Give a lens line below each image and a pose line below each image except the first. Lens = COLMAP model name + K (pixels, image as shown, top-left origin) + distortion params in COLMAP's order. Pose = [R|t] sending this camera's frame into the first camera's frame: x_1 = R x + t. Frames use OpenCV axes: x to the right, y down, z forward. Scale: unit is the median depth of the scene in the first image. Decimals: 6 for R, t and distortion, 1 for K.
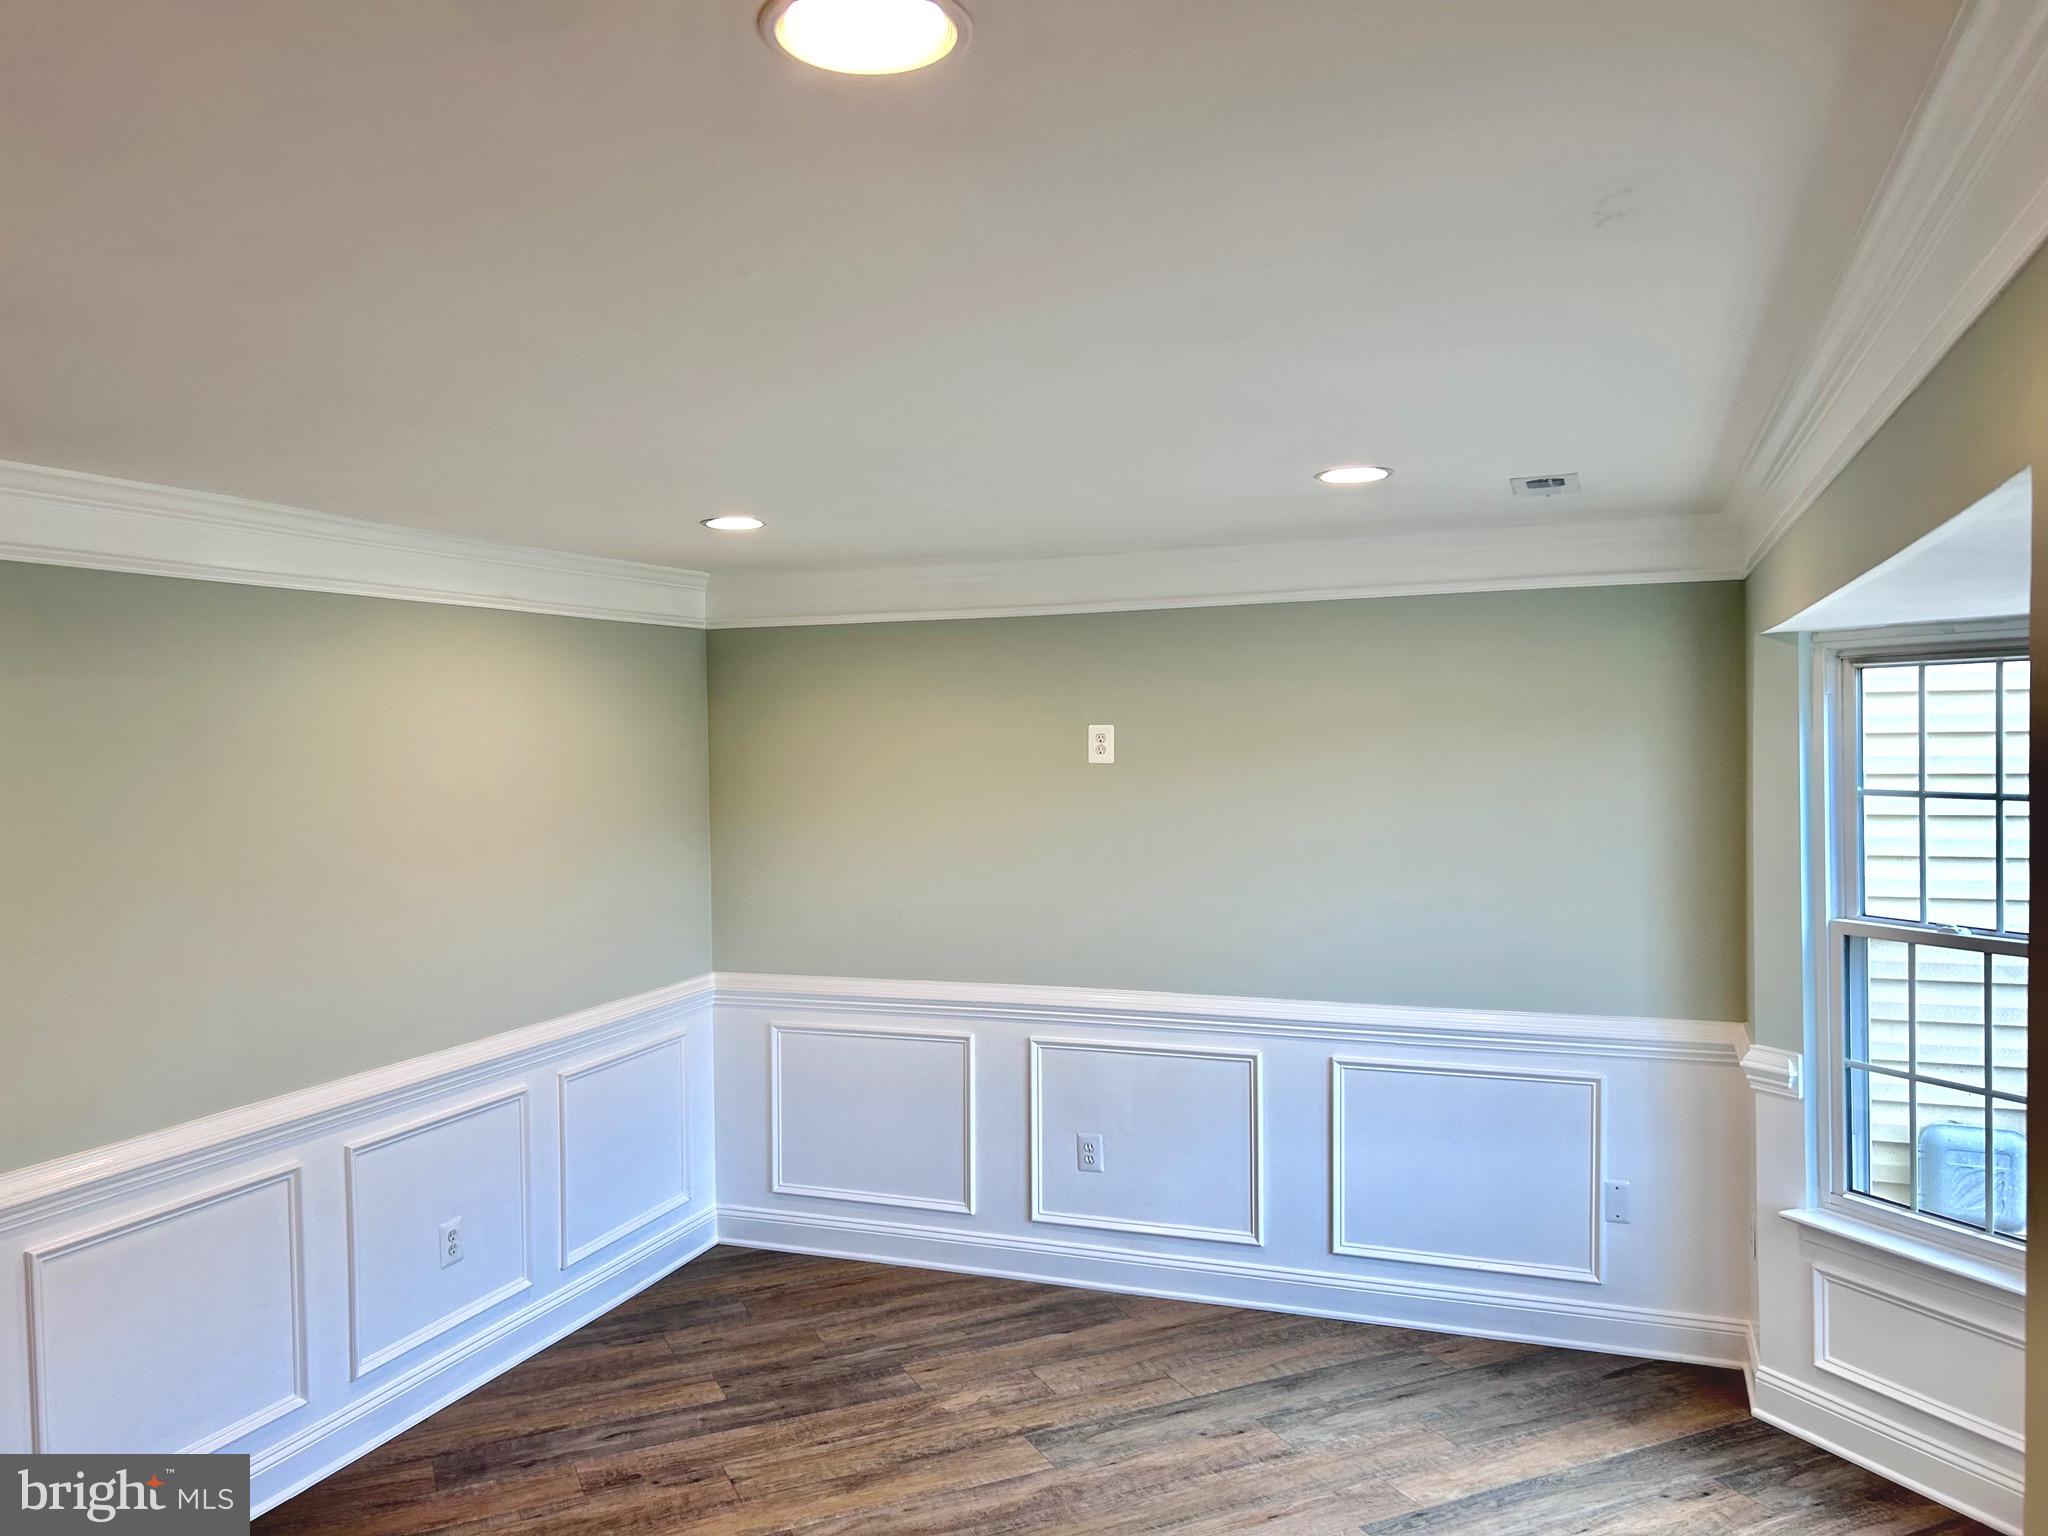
lens RADIAL K [[1539.5, 0, 1026.4], [0, 1539.5, 768.5], [0, 0, 1]] dist [0.050373, -0.057897]
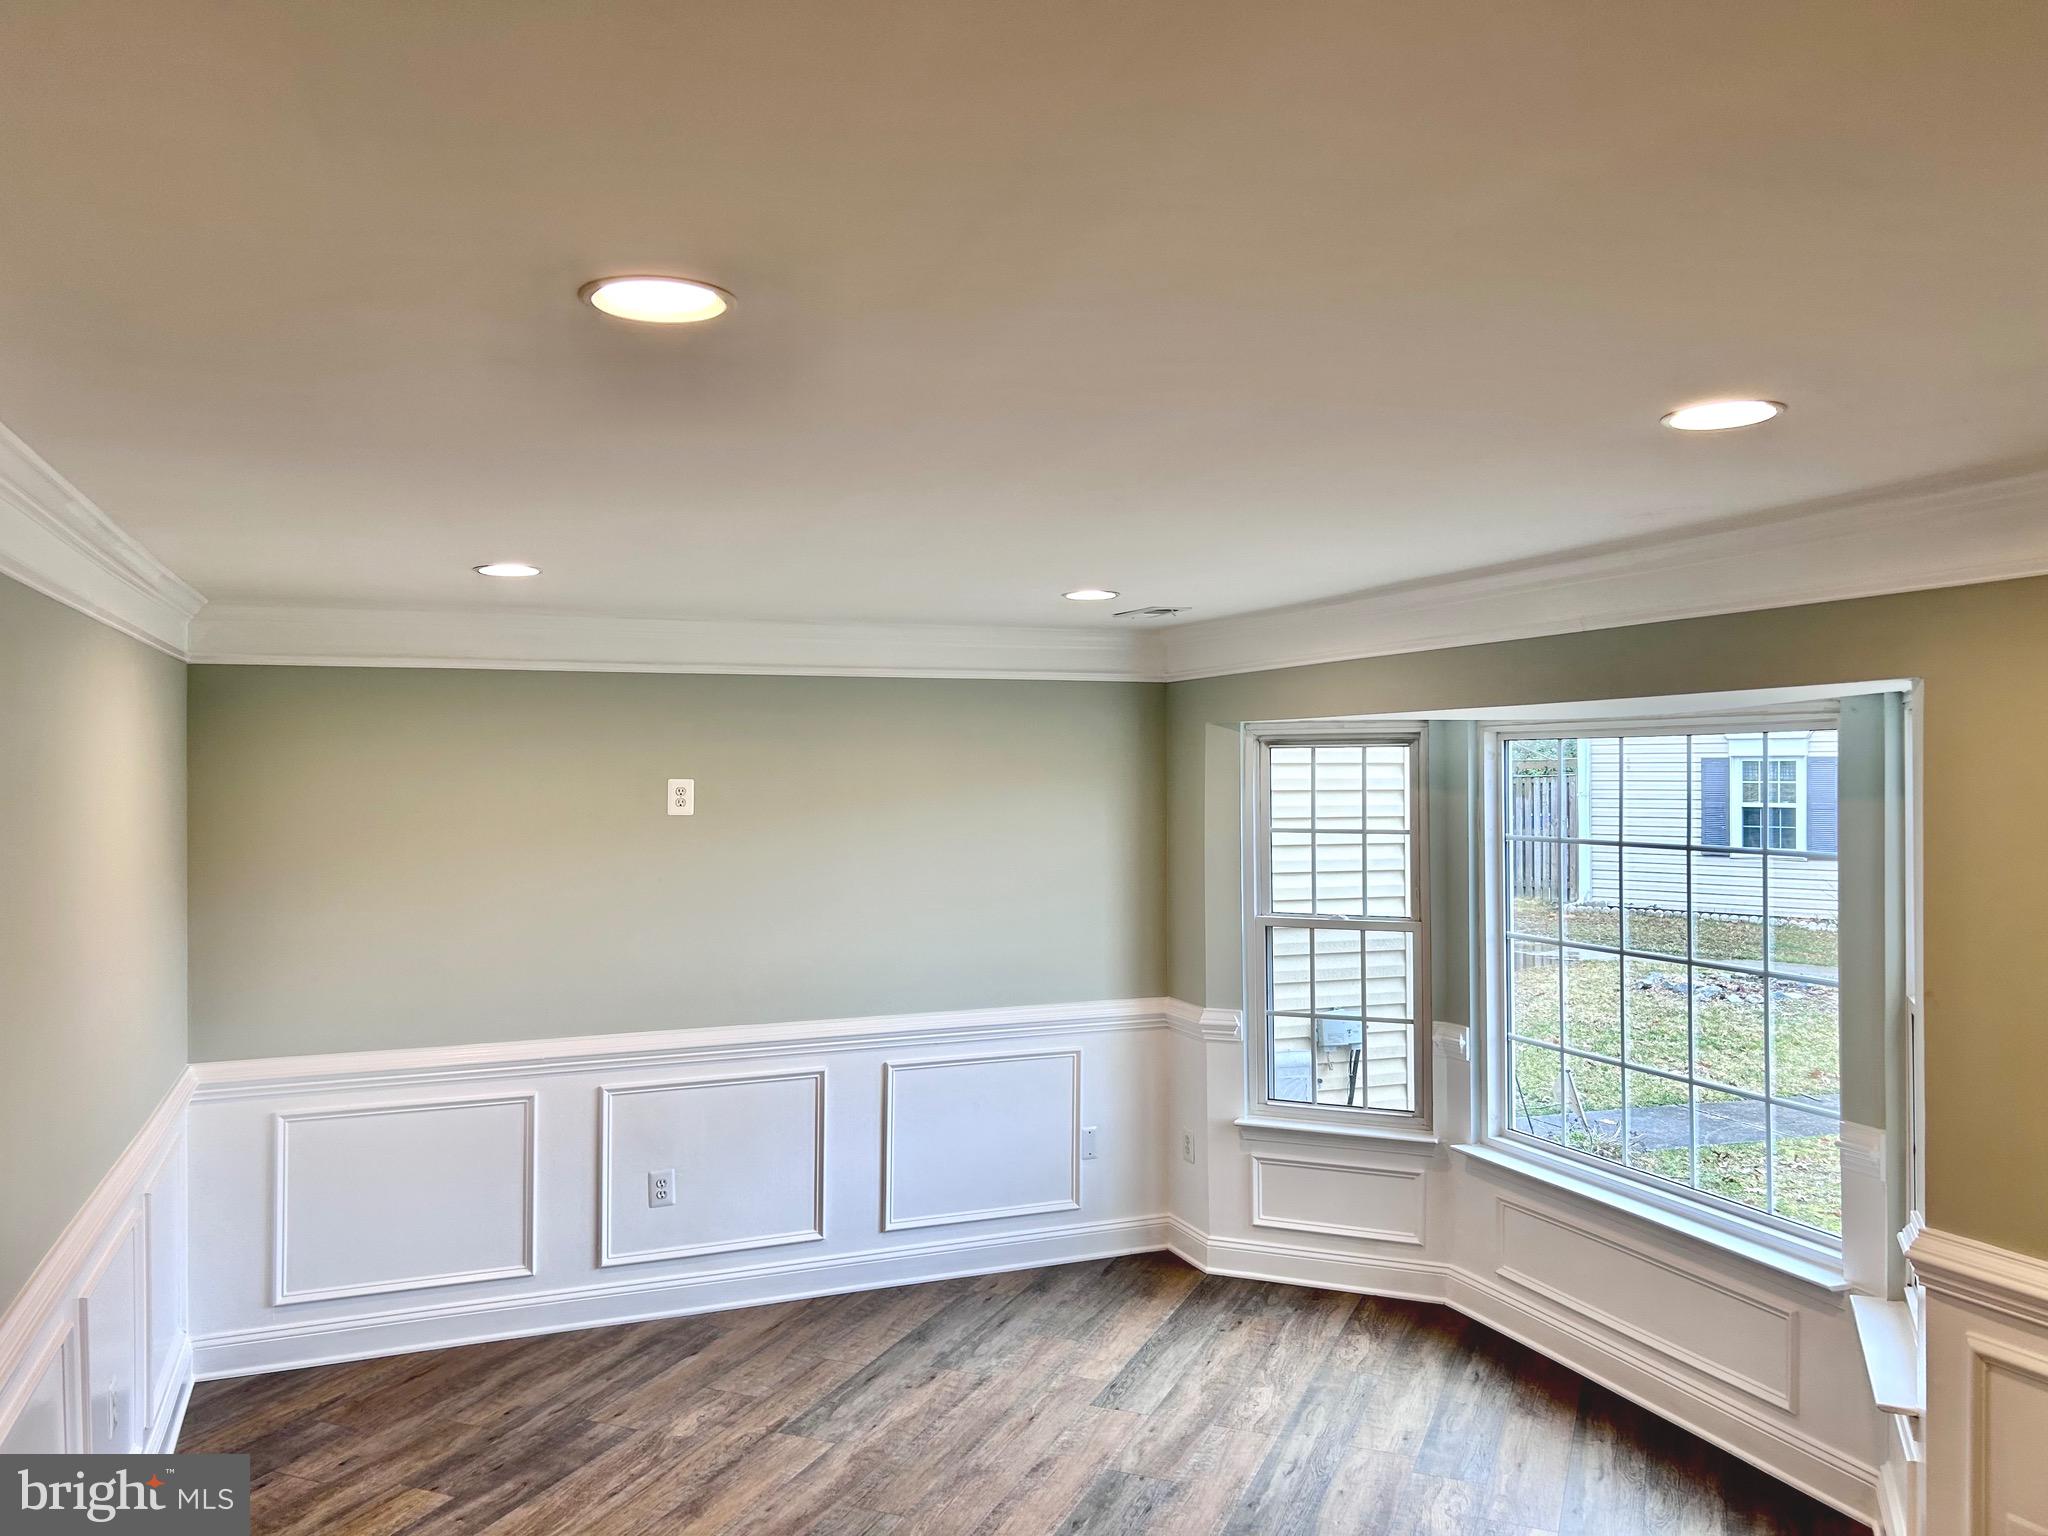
lens RADIAL K [[1539.5, 0, 1027.5], [0, 1539.5, 767.0], [0, 0, 1]] dist [0.050373, -0.057897]
pose [[0.734568, 0.013611, 0.678398, -0.578014], [0.009873, 0.999479, -0.030743, -0.001969], [-0.678463, 0.029281, 0.734051, 0.061356]]
